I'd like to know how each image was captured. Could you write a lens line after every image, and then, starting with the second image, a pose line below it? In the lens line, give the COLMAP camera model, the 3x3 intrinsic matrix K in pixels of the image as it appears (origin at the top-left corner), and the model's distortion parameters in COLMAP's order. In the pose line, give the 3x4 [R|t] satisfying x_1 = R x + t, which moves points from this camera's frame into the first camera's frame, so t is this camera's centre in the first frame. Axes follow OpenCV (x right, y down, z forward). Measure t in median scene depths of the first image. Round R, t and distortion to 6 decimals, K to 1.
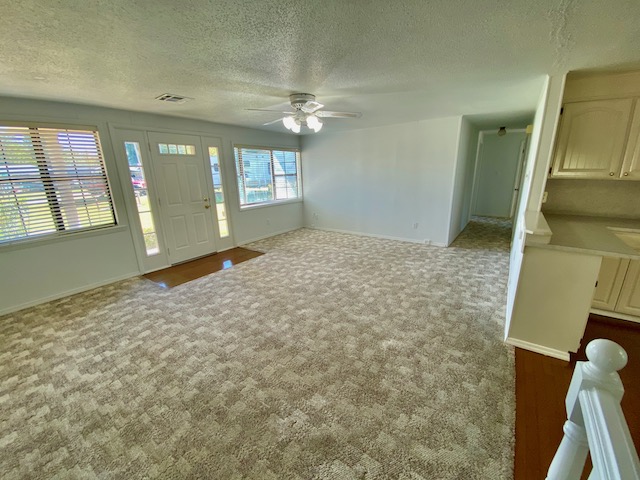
lens RADIAL K [[268.7, 0, 320.0], [0, 268.7, 240.0], [0, 0, 1]] dist [0.000781, -0.014579]
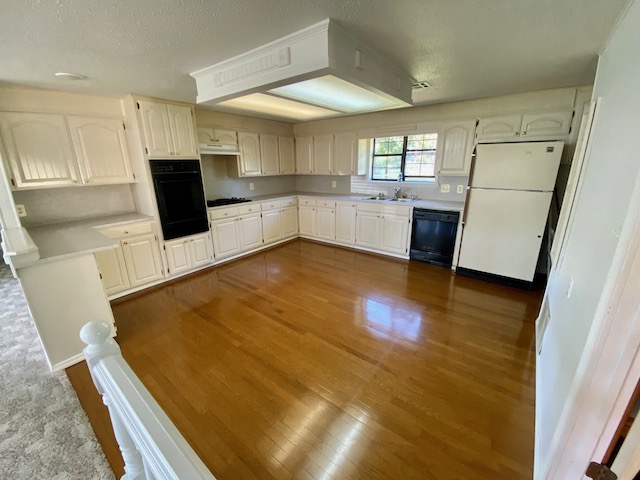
lens RADIAL K [[258.0, 0, 320.0], [0, 258.0, 240.0], [0, 0, 1]] dist [0.014367, -0.017362]
pose [[0.029676, -0.262100, 0.964584, 0.006972], [0.275335, 0.929820, 0.244183, 0.003384], [-0.960890, 0.258337, 0.099759, -0.076537]]
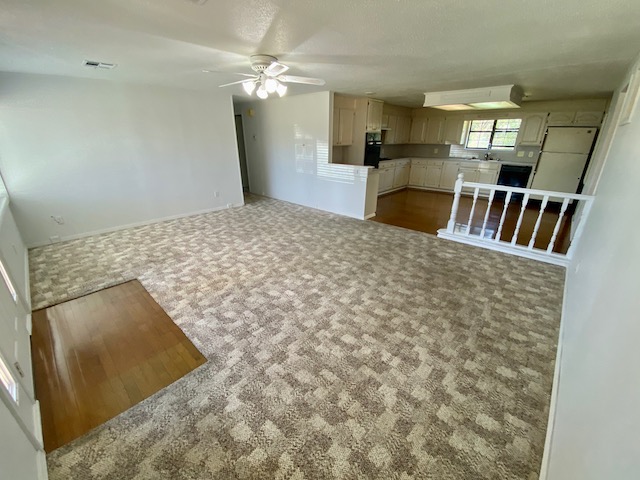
lens RADIAL K [[258.0, 0, 320.0], [0, 258.0, 240.0], [0, 0, 1]] dist [0.014367, -0.017362]
pose [[0.117965, -0.345967, 0.930801, -1.069547], [0.255123, 0.916442, 0.308297, -0.173164], [-0.959686, 0.201100, 0.196372, 0.697732]]
